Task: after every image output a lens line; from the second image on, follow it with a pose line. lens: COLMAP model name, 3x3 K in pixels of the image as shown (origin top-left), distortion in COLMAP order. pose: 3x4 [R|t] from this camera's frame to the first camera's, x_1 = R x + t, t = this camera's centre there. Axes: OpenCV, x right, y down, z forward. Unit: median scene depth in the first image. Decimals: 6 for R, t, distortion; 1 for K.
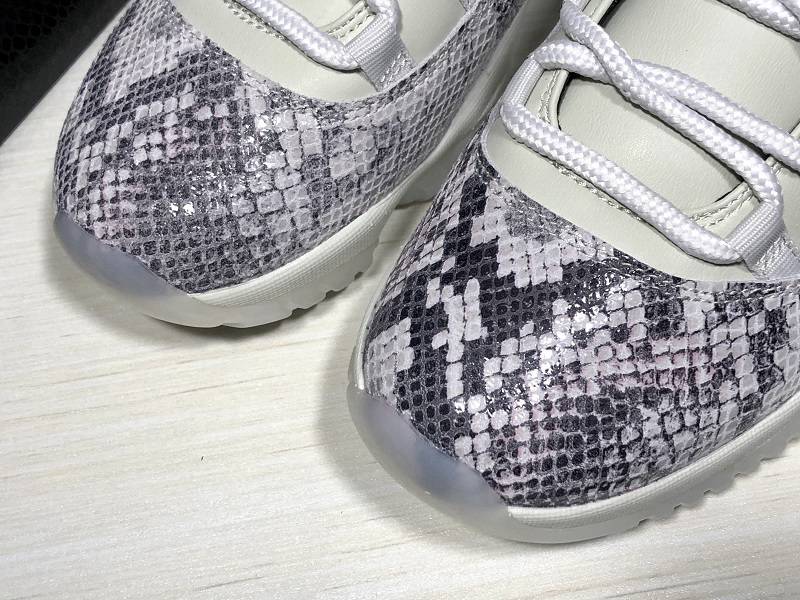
lens RADIAL K [[1287.2, 0, 400.1], [0, 1287.2, 299.9], [0, 0, 1]] dist [0.065024, 0.000000]
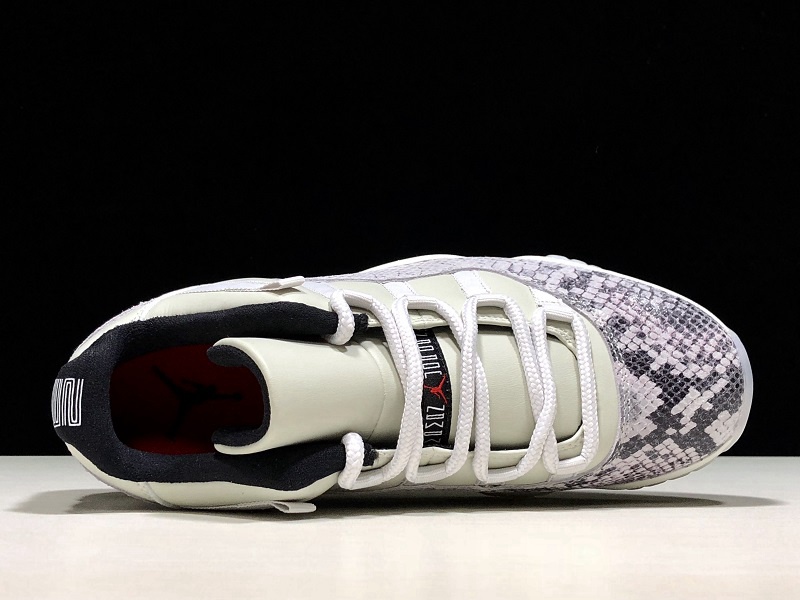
lens RADIAL K [[1287.2, 0, 400.1], [0, 1287.2, 299.8], [0, 0, 1]] dist [0.065024, 0.000000]
pose [[-0.654446, -0.738838, 0.160686, 0.136152], [0.691913, -0.499507, 0.521295, -1.186429], [-0.304889, 0.452340, 0.838112, -0.512695]]
